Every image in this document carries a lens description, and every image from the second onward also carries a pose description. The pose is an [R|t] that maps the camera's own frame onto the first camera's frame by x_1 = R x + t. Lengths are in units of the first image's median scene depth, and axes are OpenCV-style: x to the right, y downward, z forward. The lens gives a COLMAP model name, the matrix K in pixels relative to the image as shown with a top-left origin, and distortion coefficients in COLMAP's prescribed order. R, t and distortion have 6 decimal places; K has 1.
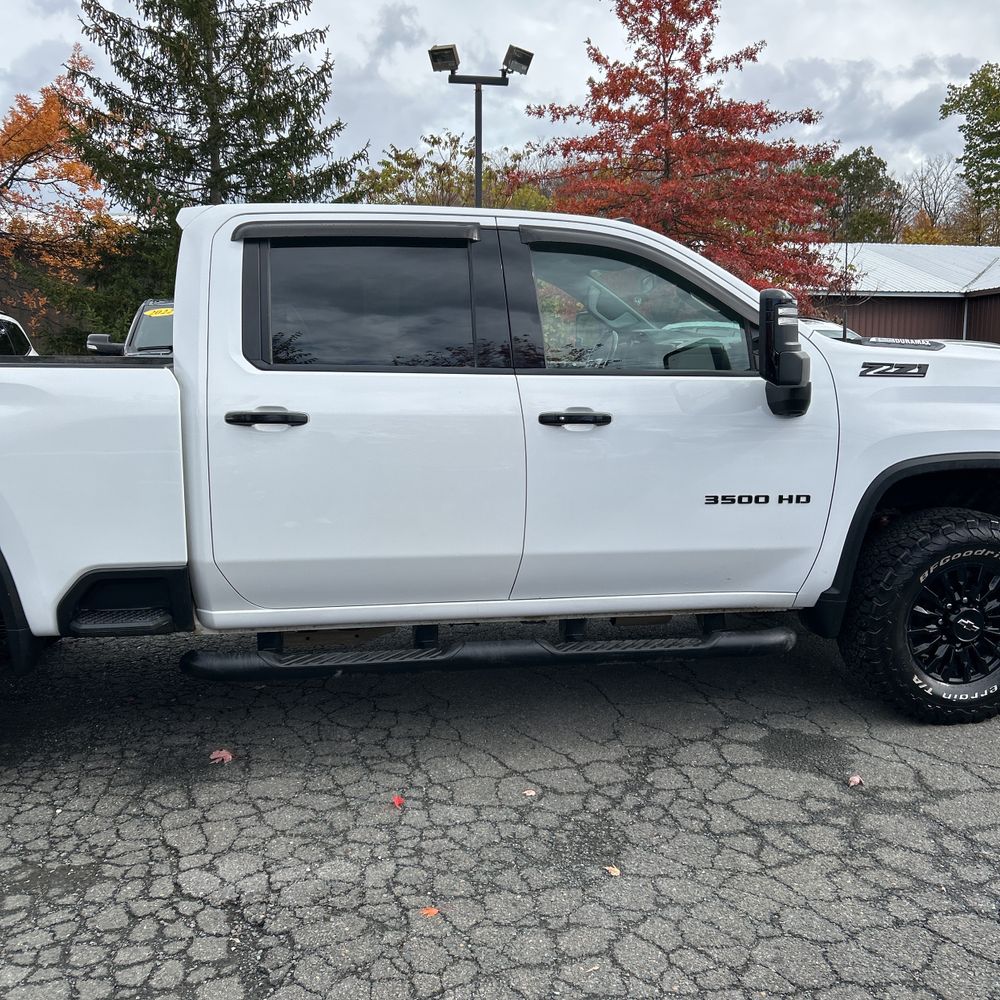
lens RADIAL K [[996.7, 0, 514.3], [0, 996.7, 495.1], [0, 0, 1]] dist [0.016827, 0.002126]
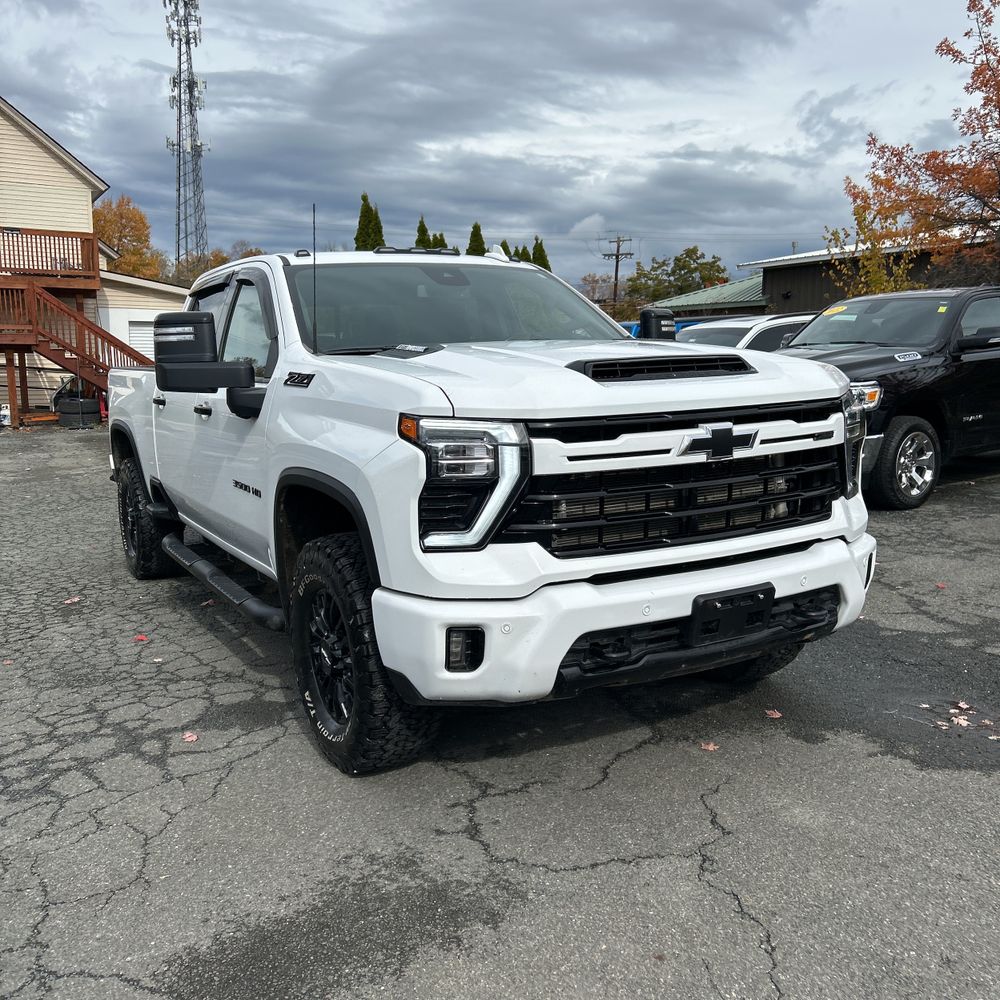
lens RADIAL K [[1022.6, 0, 525.4], [0, 1022.6, 497.8], [0, 0, 1]] dist [0.050477, -0.016309]
pose [[0.333243, 0.124158, -0.934630, 1.526115], [-0.118522, 0.988945, 0.089114, -0.134690], [0.935362, 0.081077, 0.344275, 0.919008]]
